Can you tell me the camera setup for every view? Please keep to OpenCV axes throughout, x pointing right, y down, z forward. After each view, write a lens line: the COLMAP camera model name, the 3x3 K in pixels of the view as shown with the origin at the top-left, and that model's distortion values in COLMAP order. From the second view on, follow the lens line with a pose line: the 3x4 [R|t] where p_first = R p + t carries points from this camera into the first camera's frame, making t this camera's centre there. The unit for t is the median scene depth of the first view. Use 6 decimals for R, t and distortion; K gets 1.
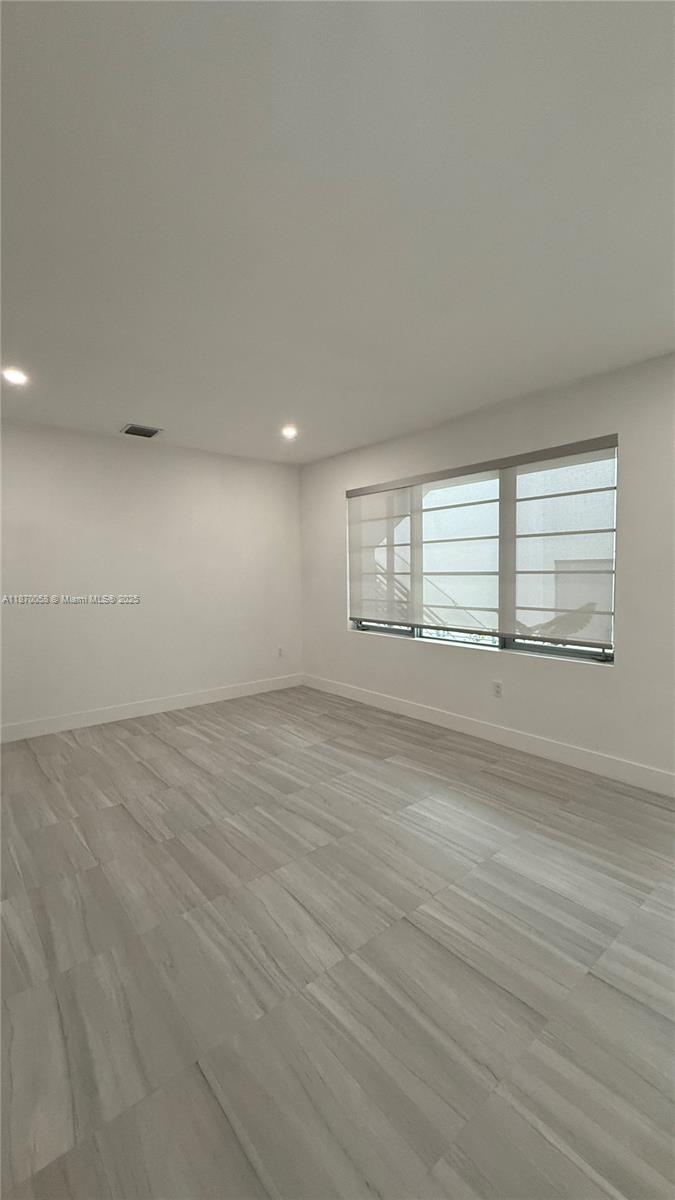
lens RADIAL K [[478.0, 0, 338.4], [0, 478.0, 599.8], [0, 0, 1]] dist [0.000554, 0.000501]
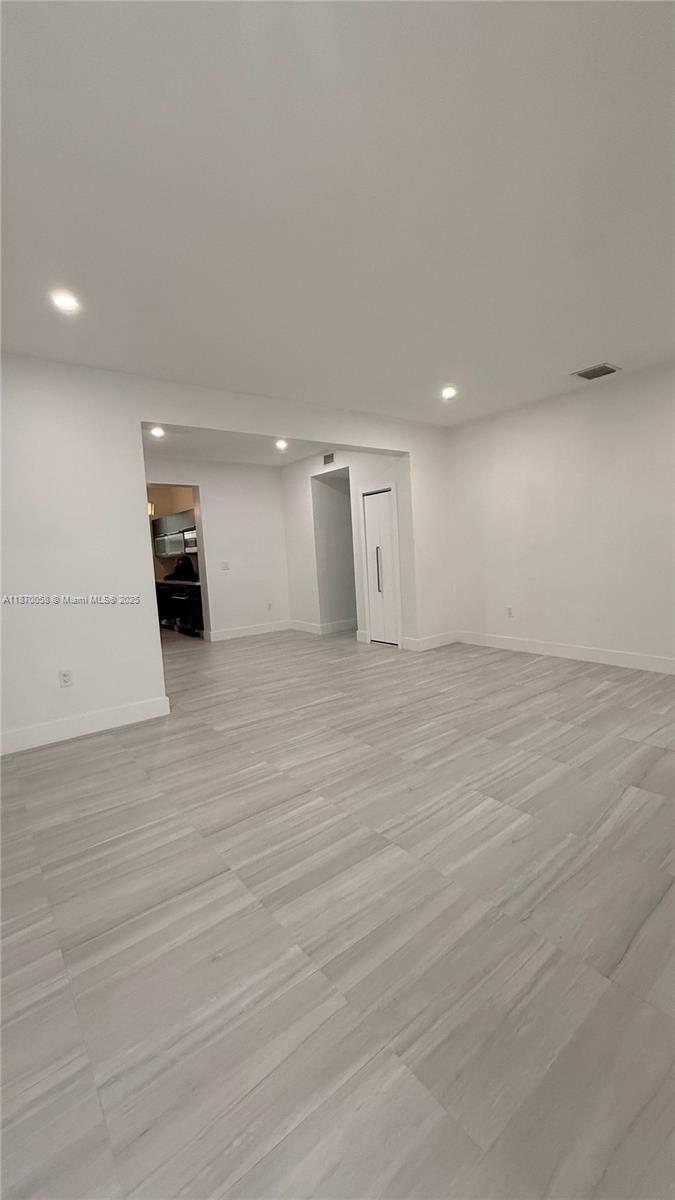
lens RADIAL K [[478.0, 0, 338.6], [0, 478.0, 600.7], [0, 0, 1]] dist [0.000554, 0.000501]
pose [[-0.029803, 0.118653, -0.992488, 0.848821], [-0.009356, 0.992853, 0.118977, -0.000808], [0.999512, 0.012831, -0.028480, 0.689941]]
